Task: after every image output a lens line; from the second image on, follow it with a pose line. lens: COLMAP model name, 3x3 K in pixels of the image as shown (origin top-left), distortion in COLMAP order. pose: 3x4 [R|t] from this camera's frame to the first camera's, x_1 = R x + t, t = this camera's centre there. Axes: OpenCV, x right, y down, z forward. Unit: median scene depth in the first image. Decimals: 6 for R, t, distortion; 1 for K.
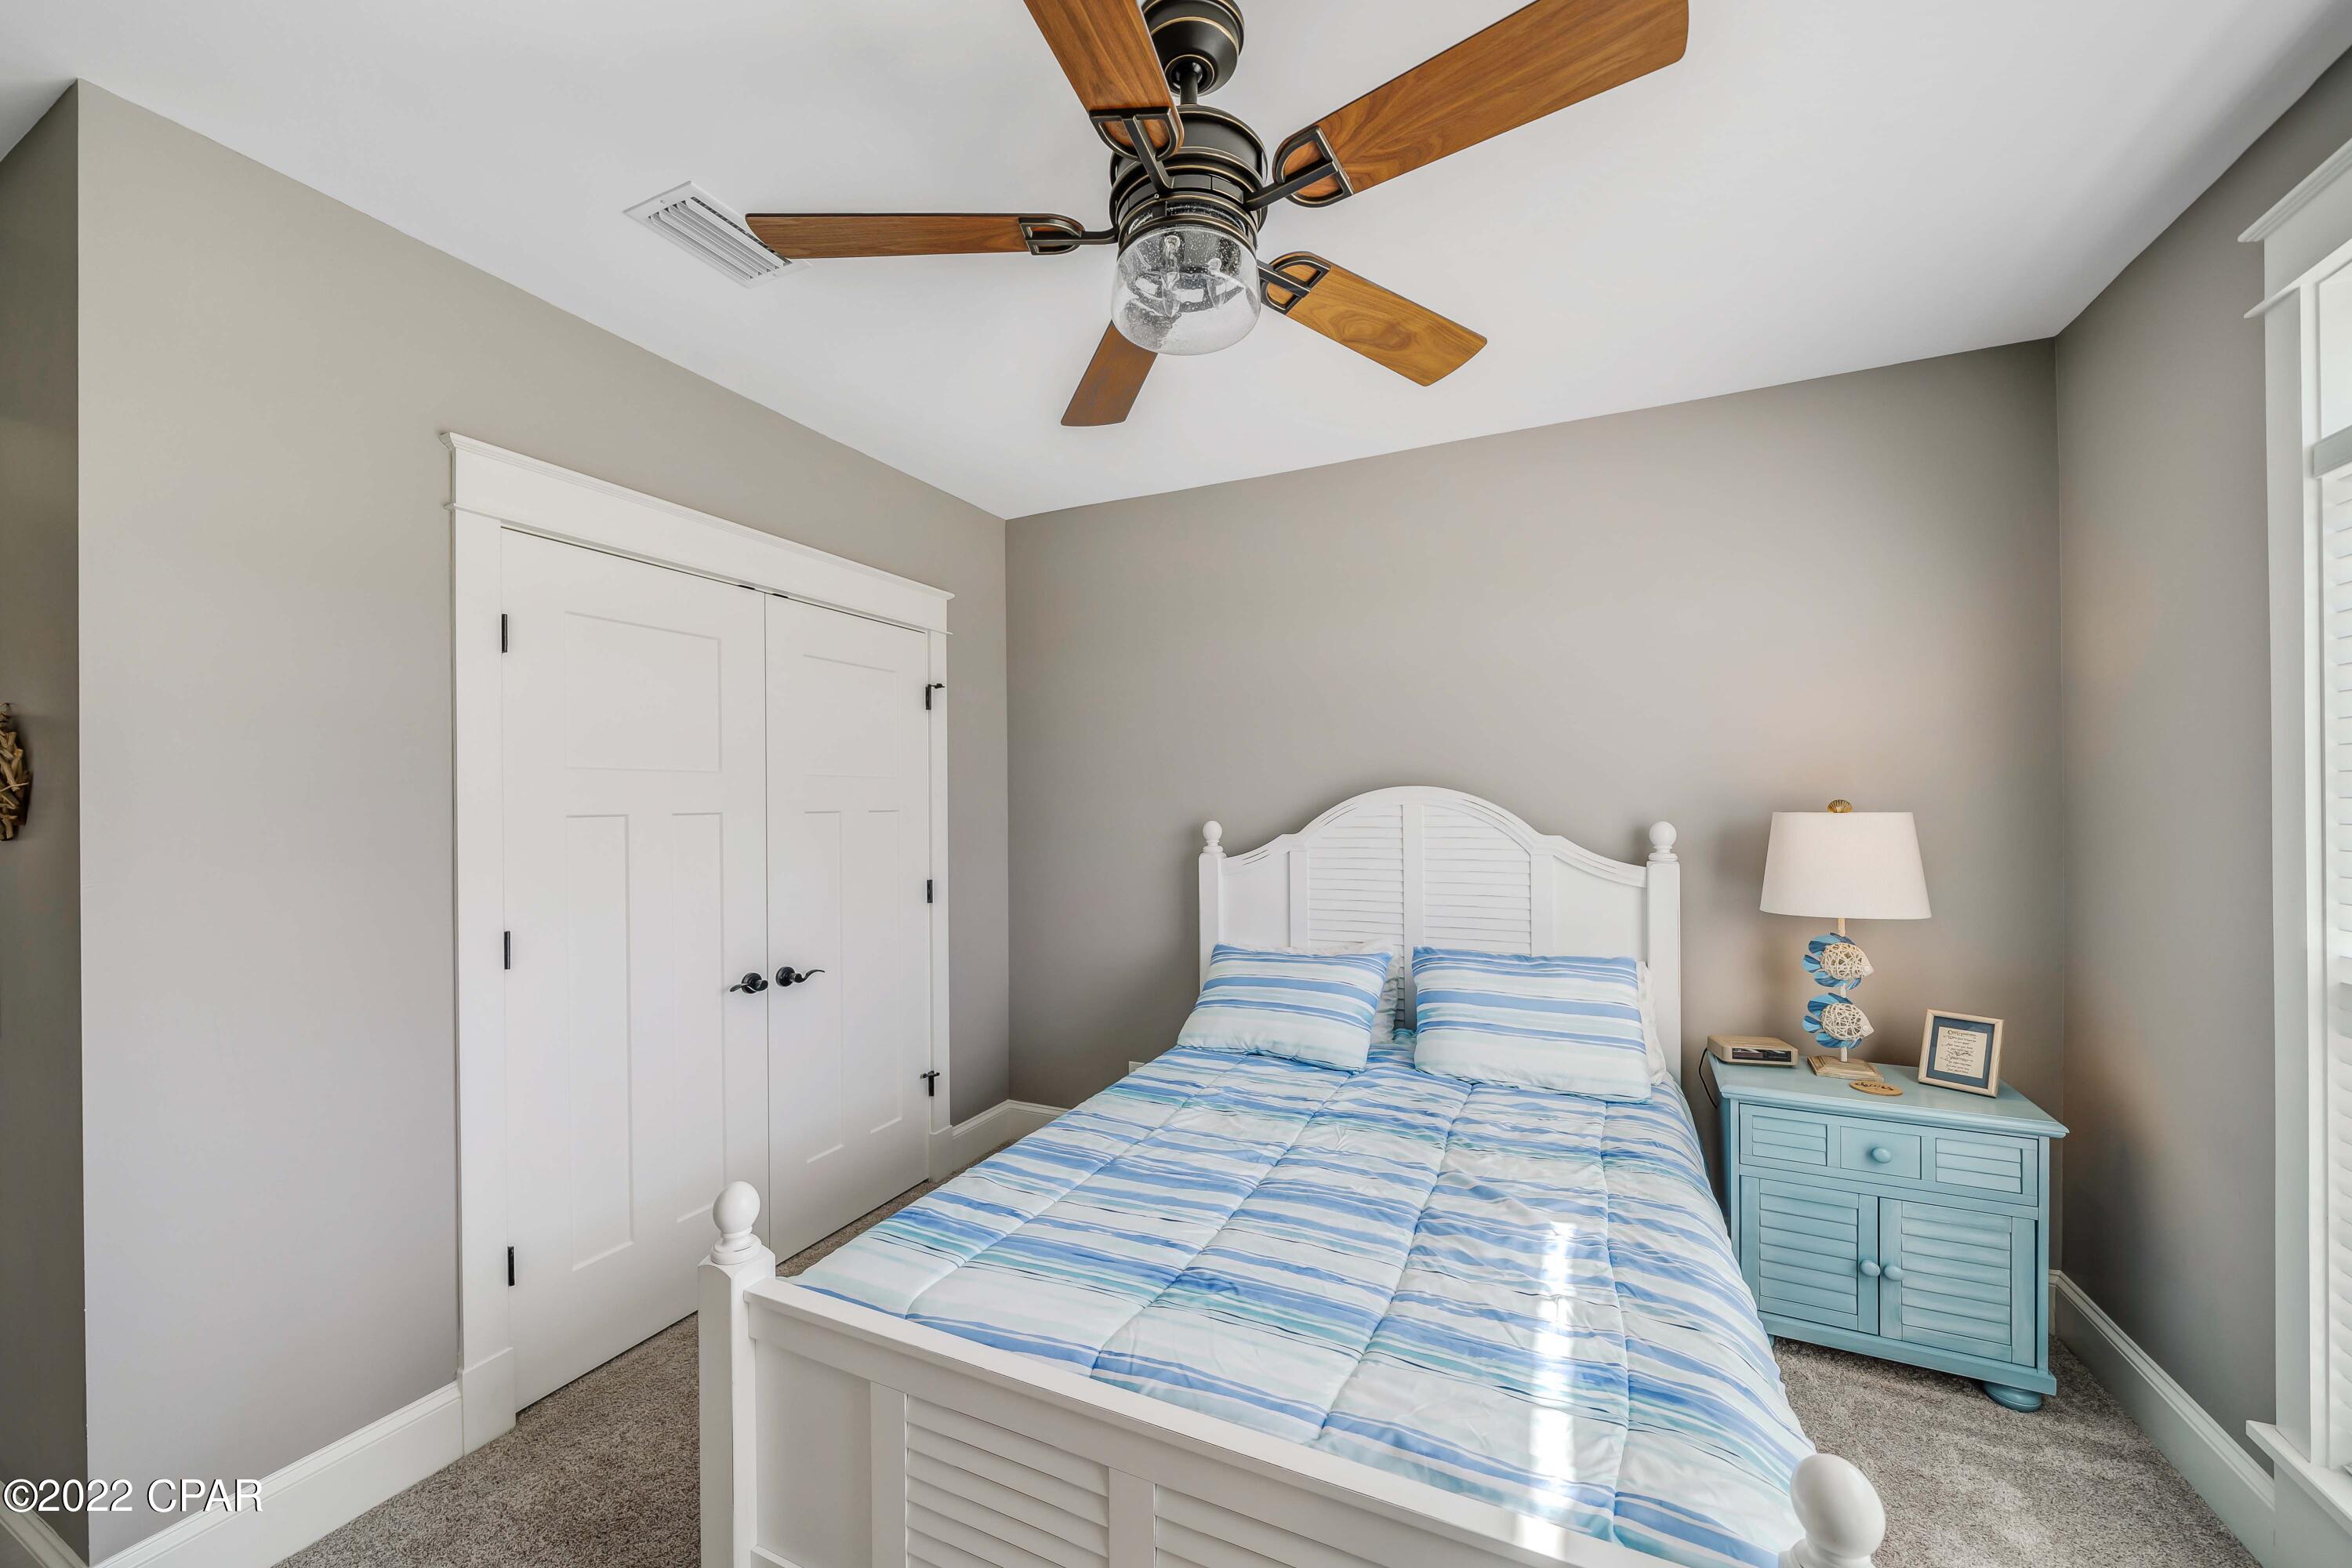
lens RADIAL K [[820.3, 0, 1148.2], [0, 820.3, 794.0], [0, 0, 1]] dist [-0.002549, 0.000021]
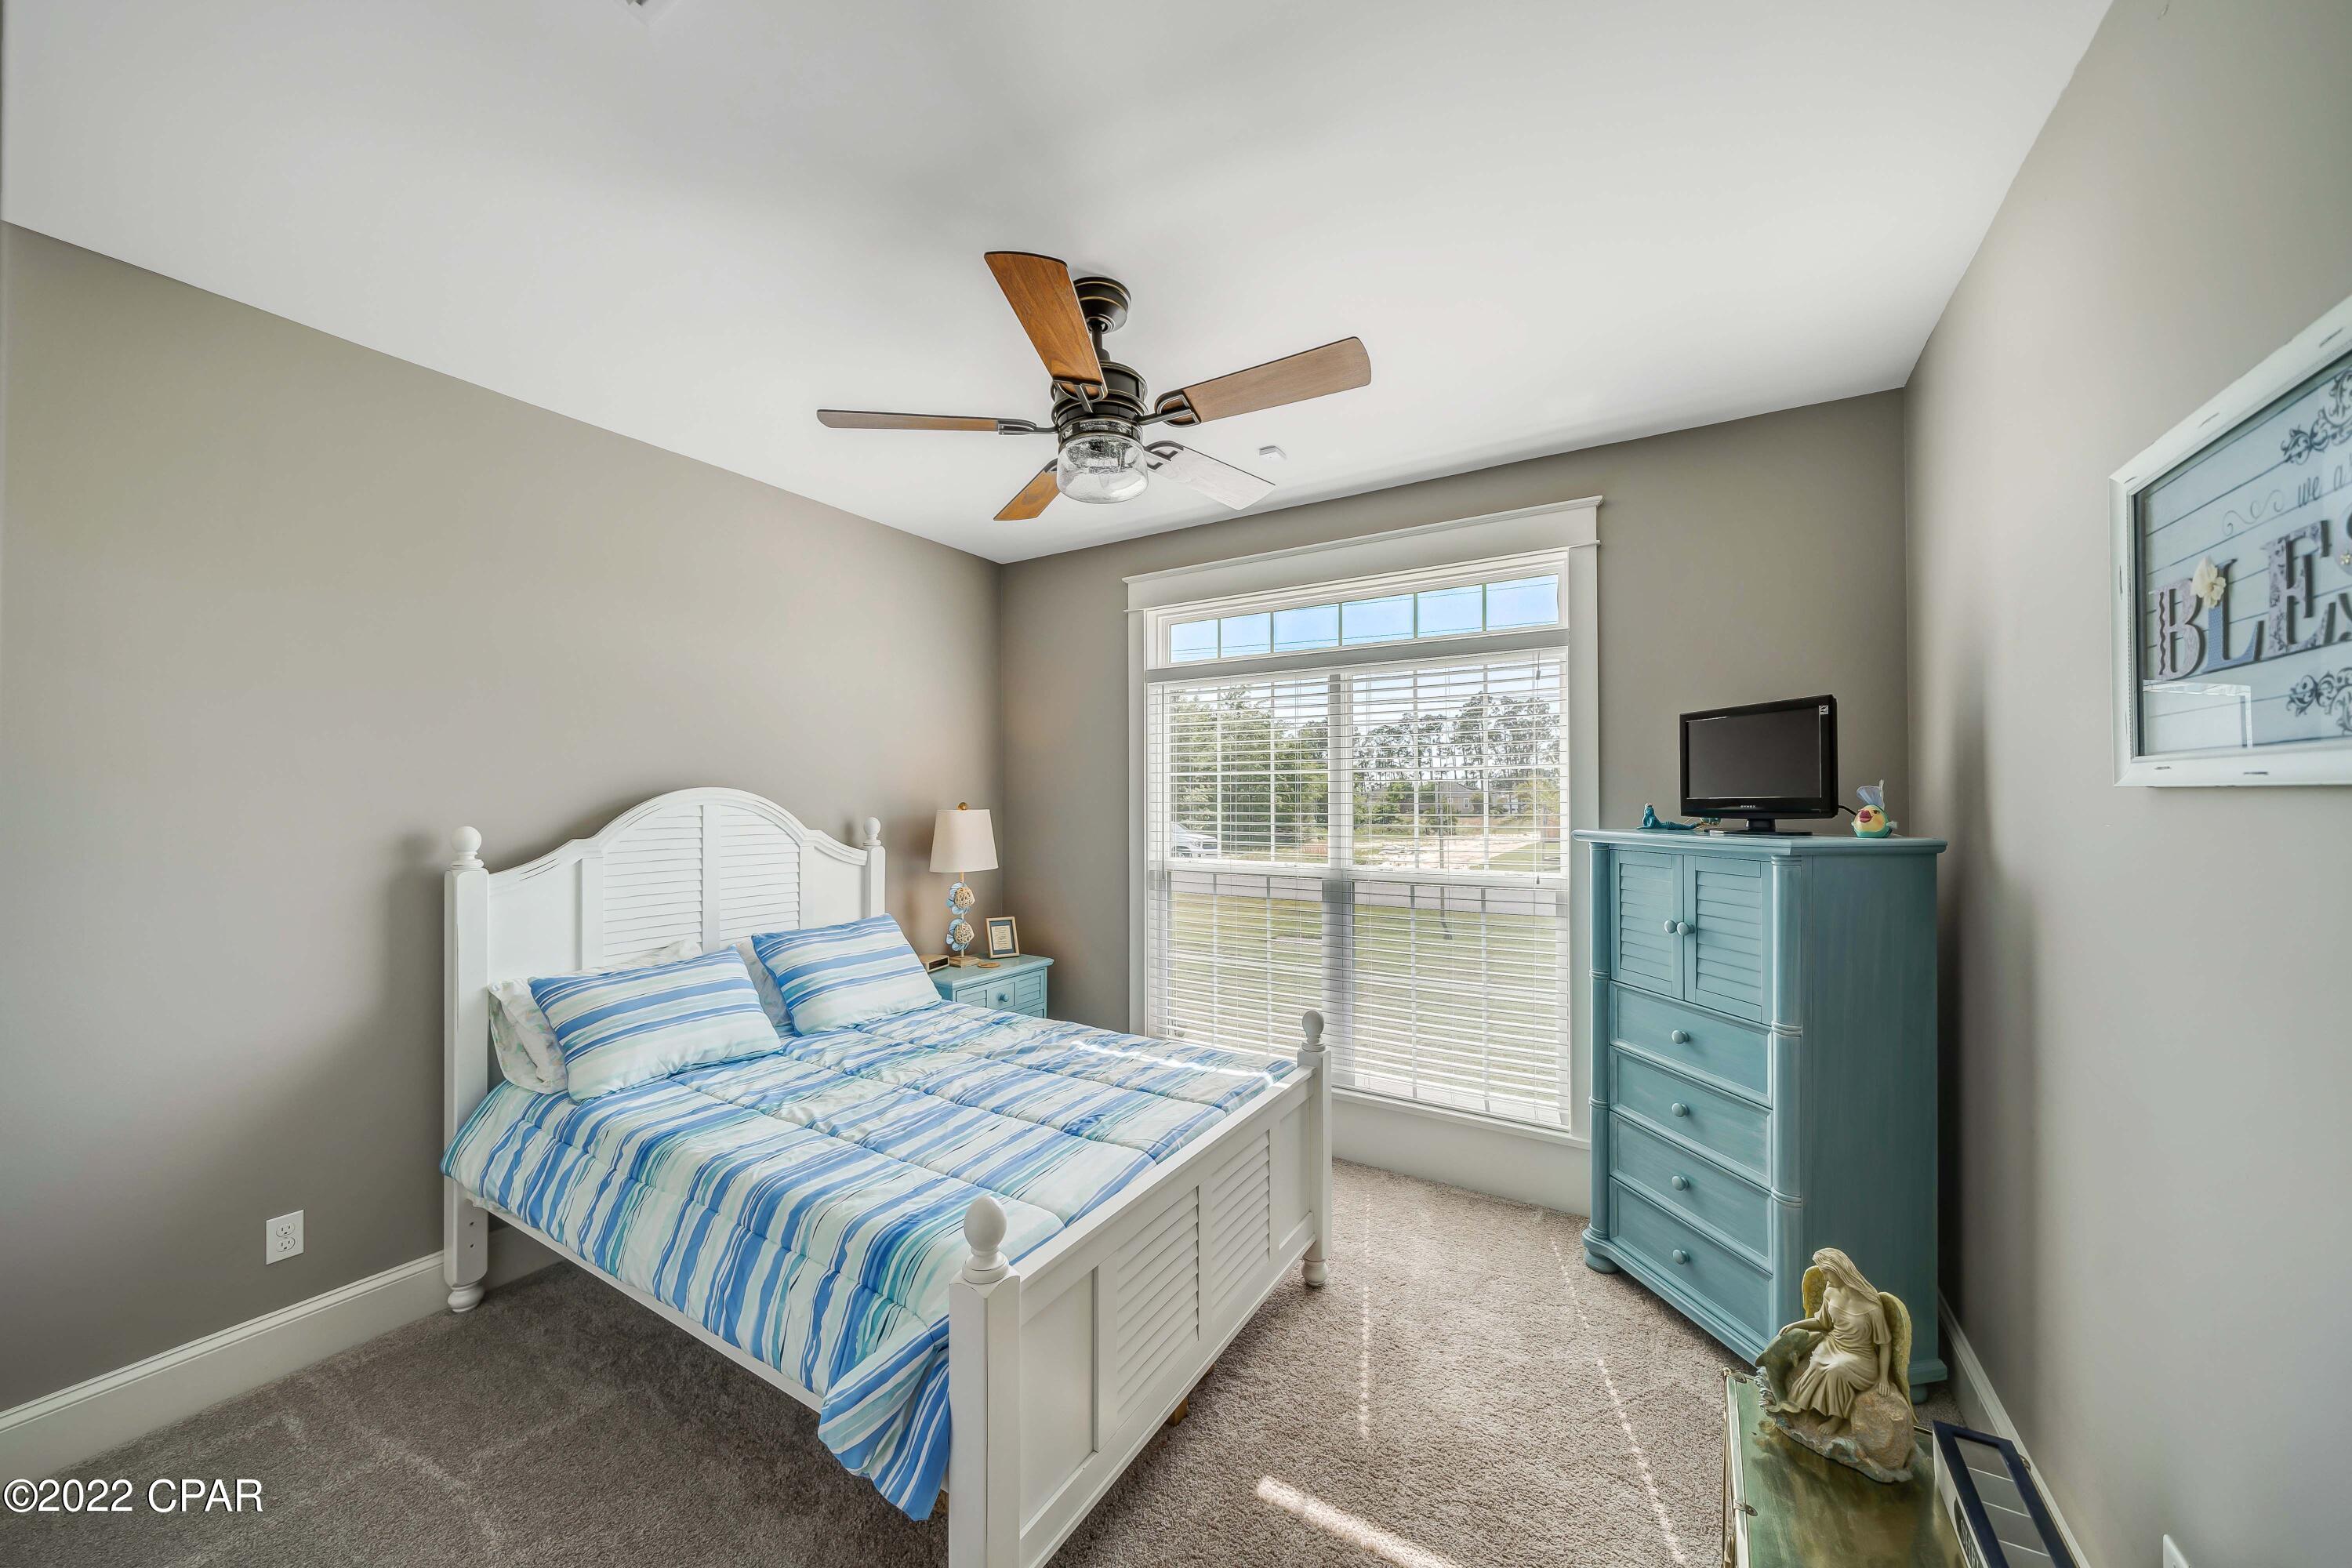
lens RADIAL K [[820.3, 0, 1148.2], [0, 820.3, 794.0], [0, 0, 1]] dist [-0.002549, 0.000021]
pose [[0.154646, 0.014846, 0.987858, -0.875186], [-0.010093, 0.999859, -0.013447, 0.009746], [-0.987918, -0.007891, 0.154774, 0.412892]]
